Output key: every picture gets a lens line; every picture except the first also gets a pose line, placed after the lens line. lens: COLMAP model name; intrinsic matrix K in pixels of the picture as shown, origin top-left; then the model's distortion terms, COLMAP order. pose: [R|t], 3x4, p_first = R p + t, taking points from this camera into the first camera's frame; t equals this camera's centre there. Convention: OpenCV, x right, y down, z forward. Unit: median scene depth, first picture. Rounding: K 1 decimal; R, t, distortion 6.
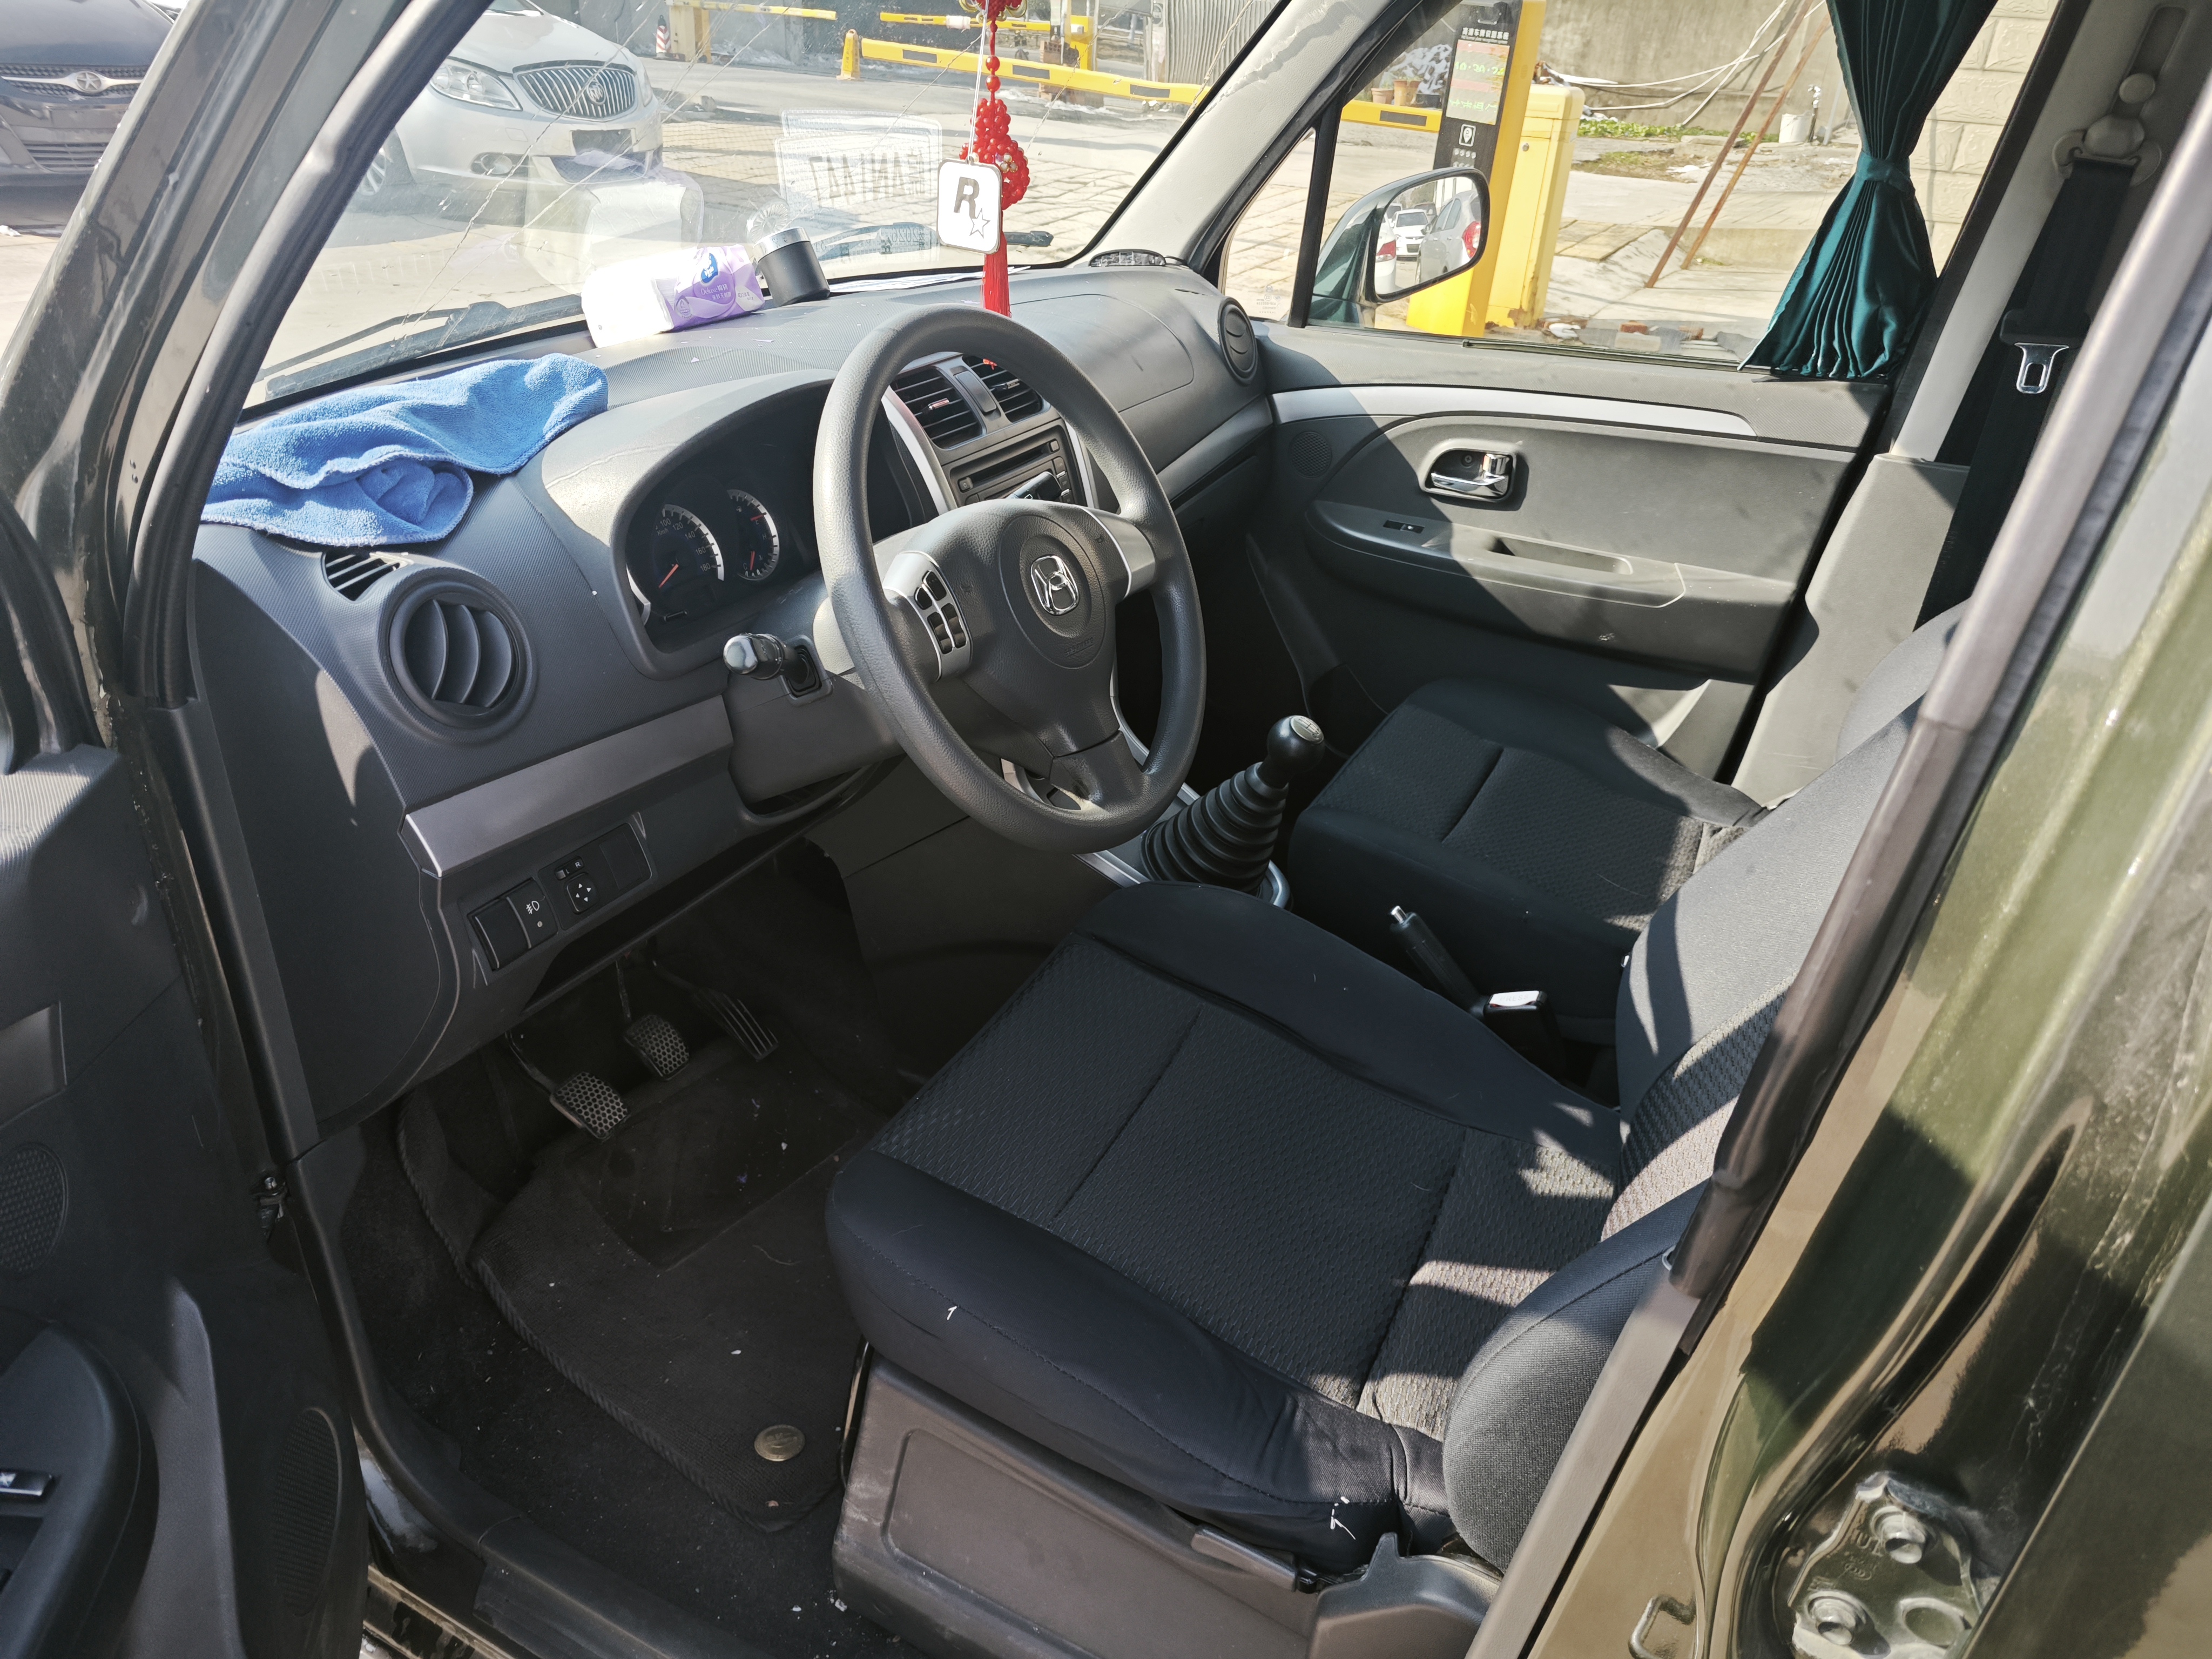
lens RADIAL K [[1473.9, 0, 1096.2], [0, 1473.9, 822.5], [0, 0, 1]] dist [0.049506, -0.039733]
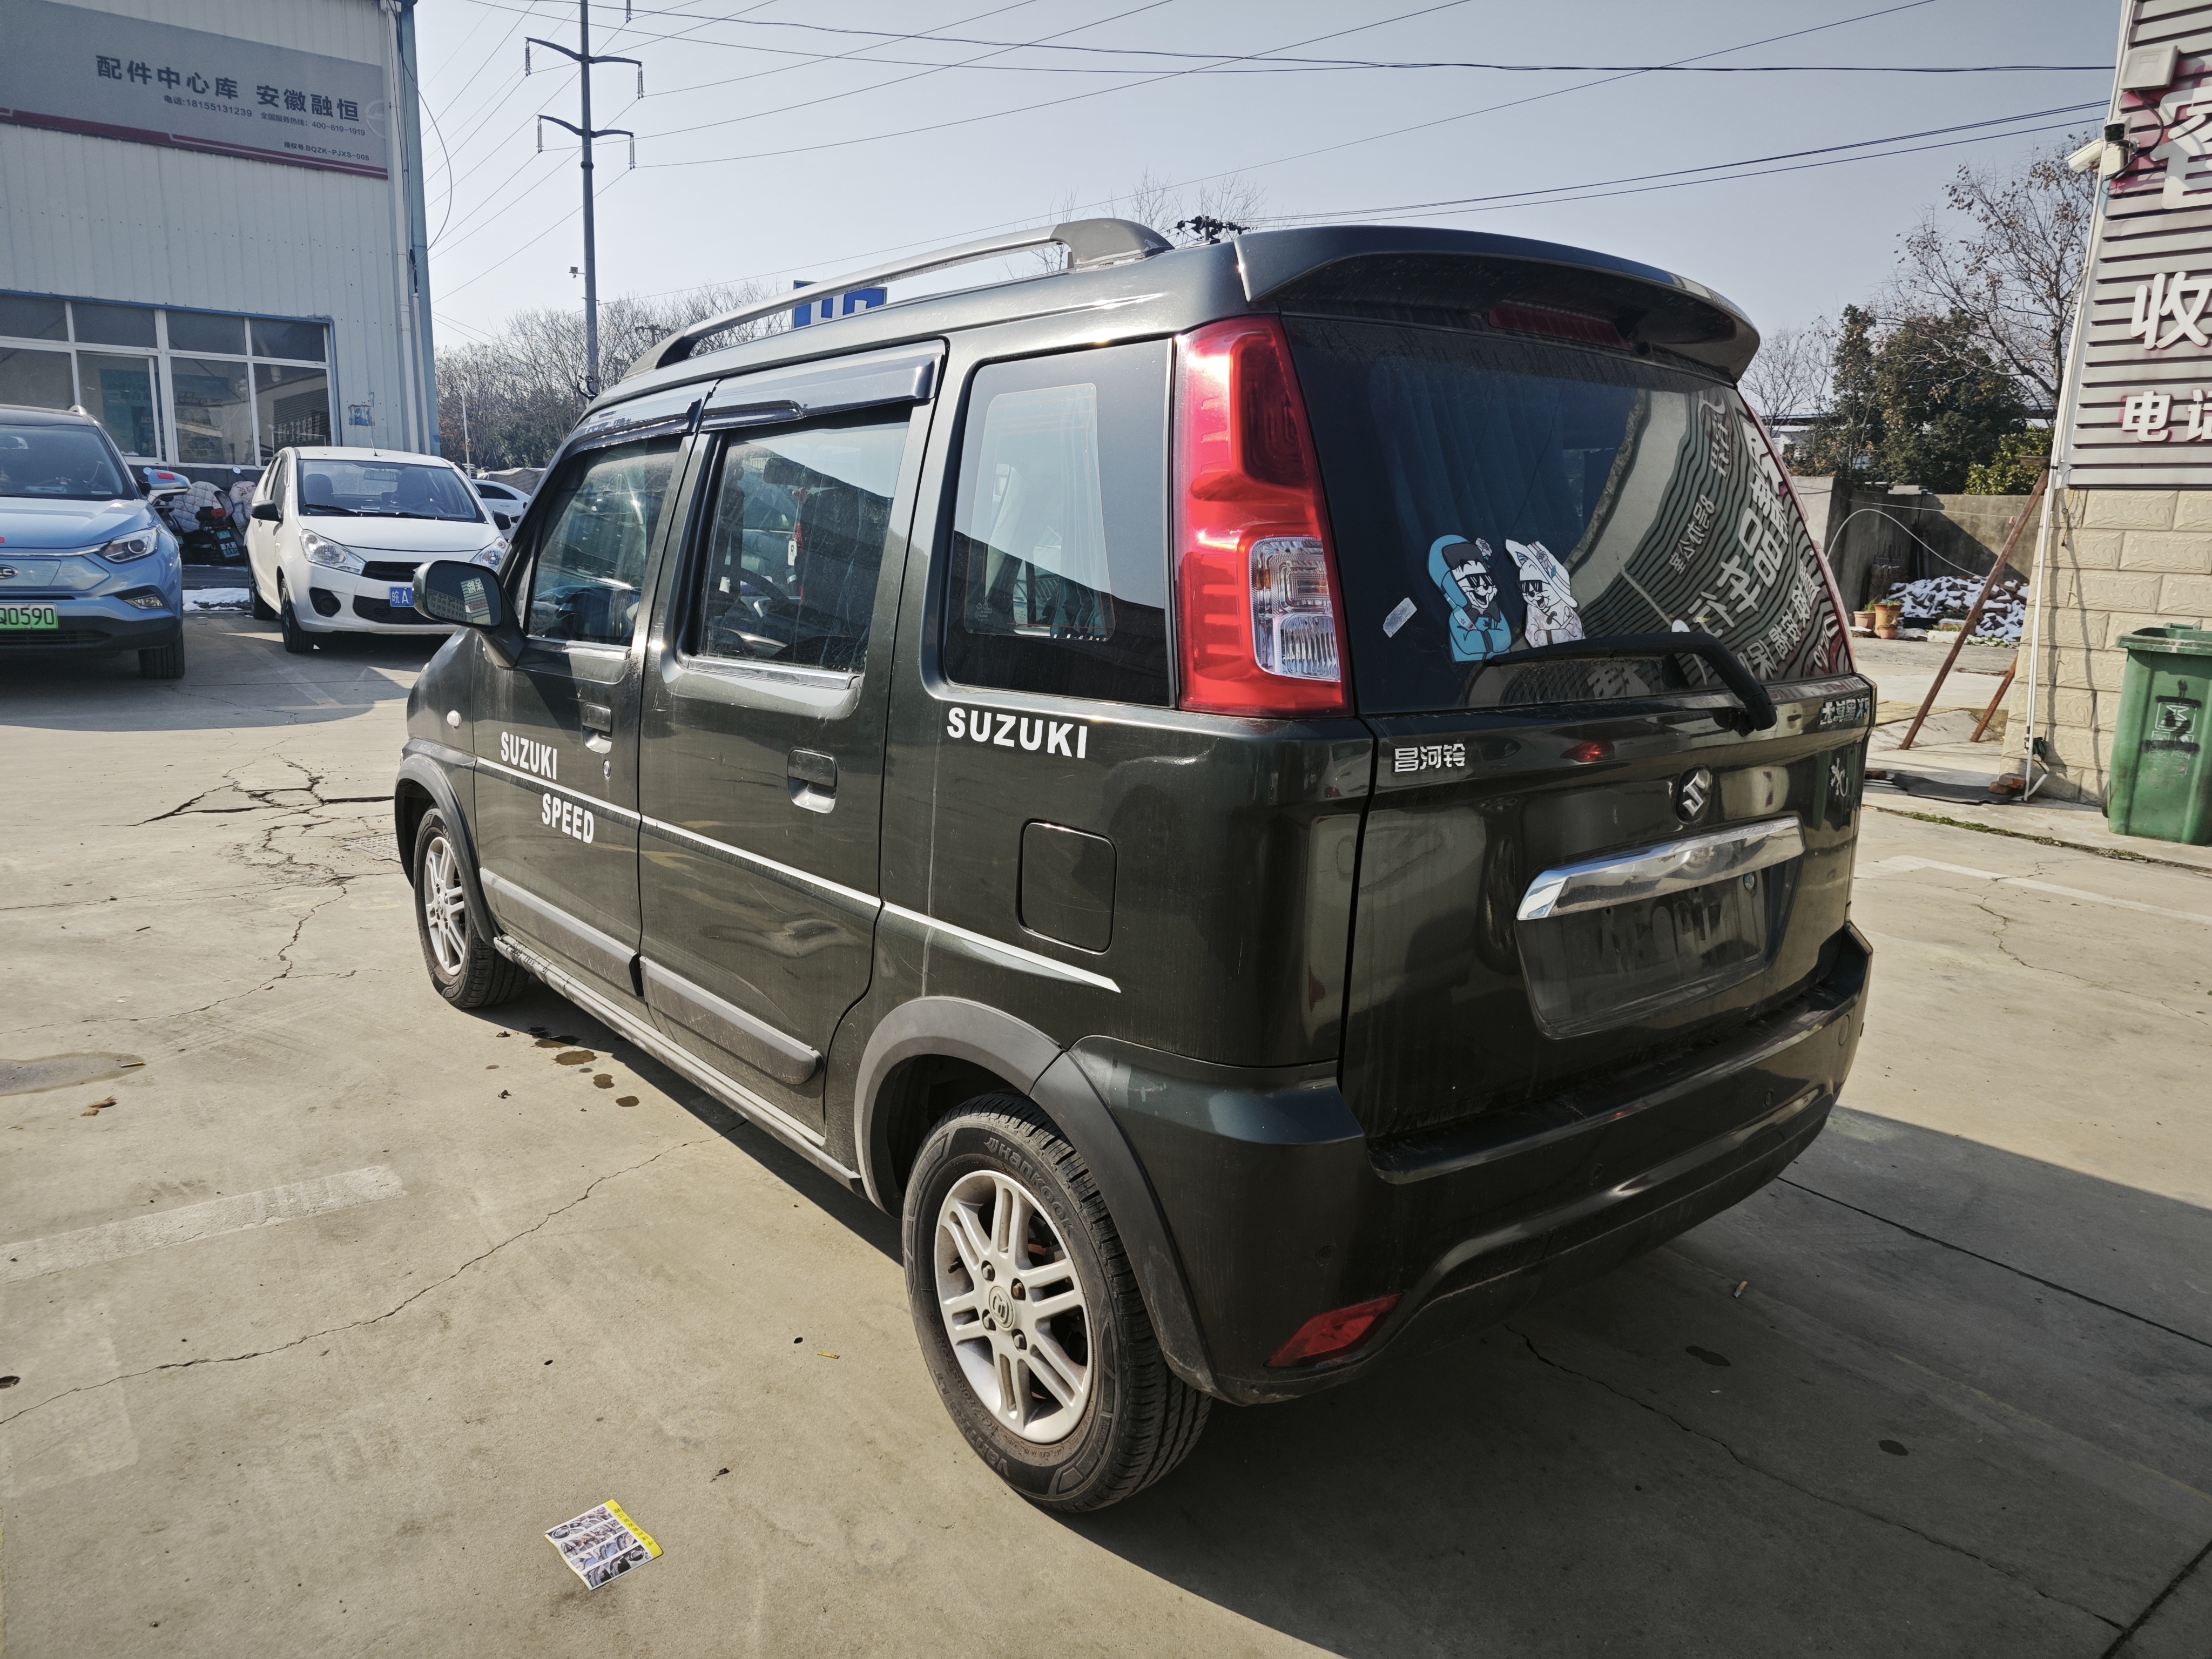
lens RADIAL K [[1473.9, 0, 1097.4], [0, 1473.9, 822.2], [0, 0, 1]] dist [0.049506, -0.039733]
pose [[0.918985, 0.062732, -0.389269, 0.366485], [-0.183794, 0.941597, -0.282160, 0.181700], [0.348835, 0.330846, 0.876844, -0.280470]]
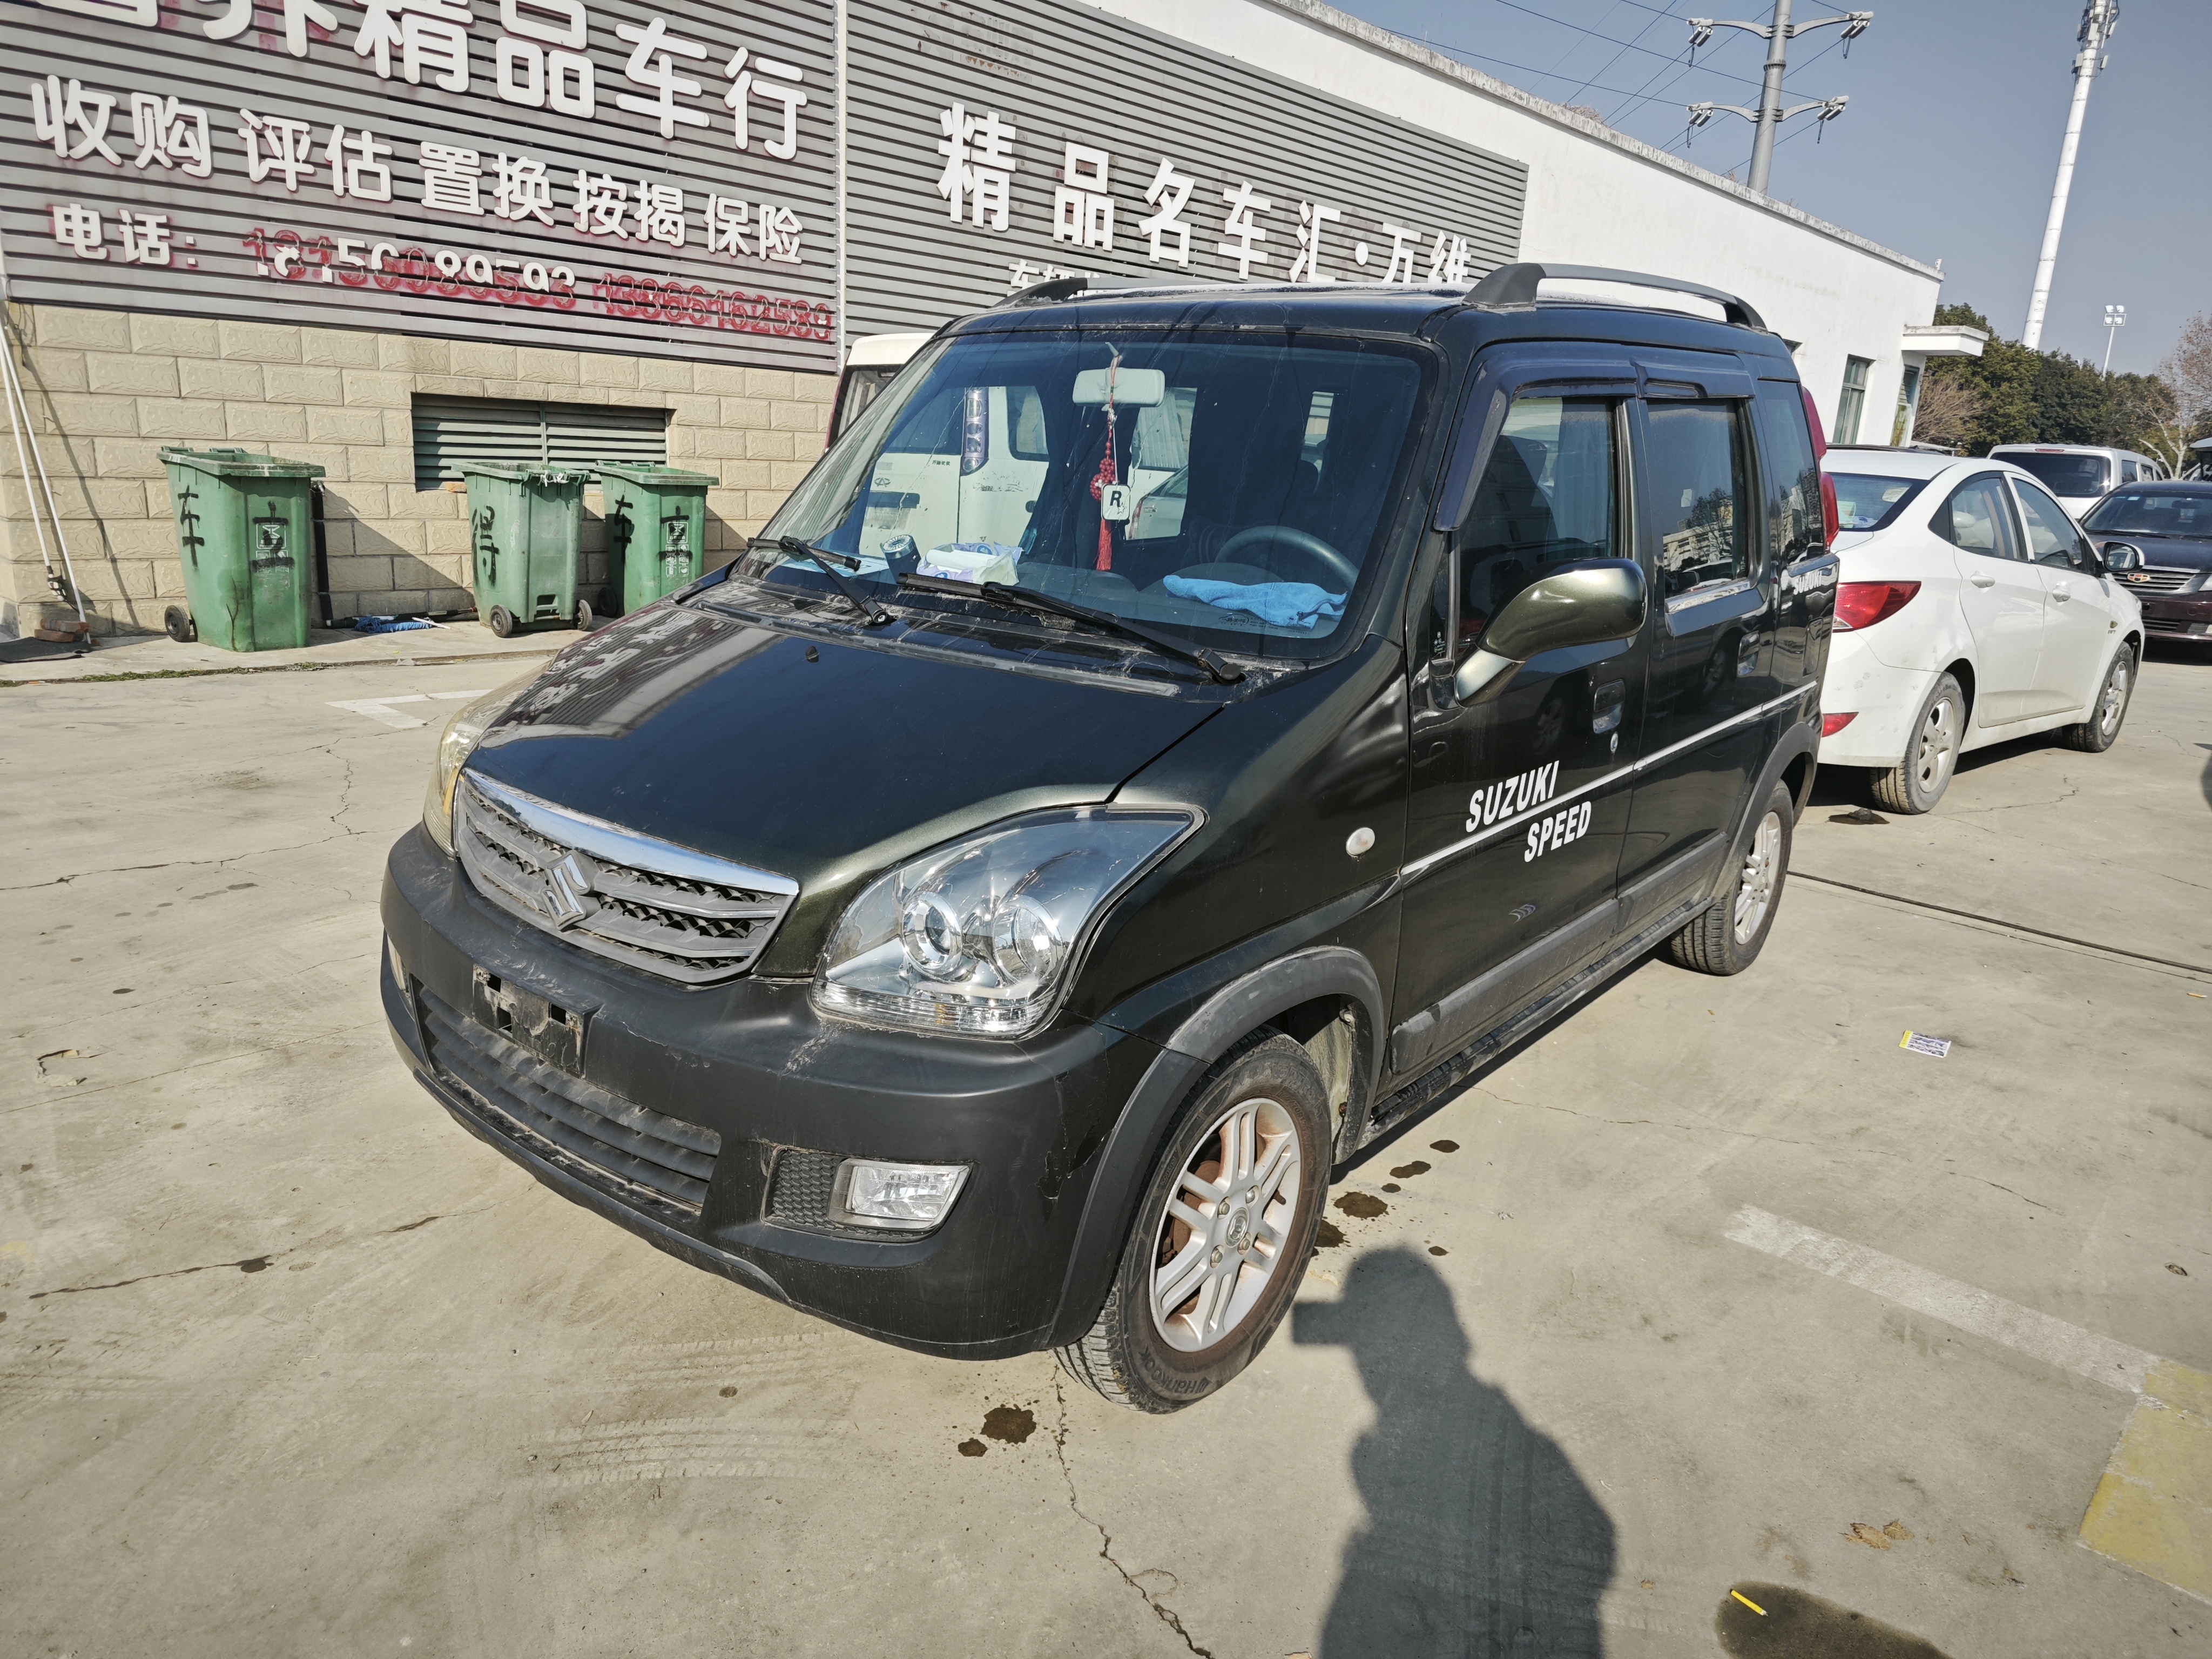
lens RADIAL K [[1473.9, 0, 1110.6], [0, 1473.9, 840.5], [0, 0, 1]] dist [0.049506, -0.039733]
pose [[0.203125, -0.297002, 0.933022, -0.444156], [0.440422, 0.878765, 0.183848, -0.068719], [-0.874511, 0.373579, 0.309305, 0.082810]]
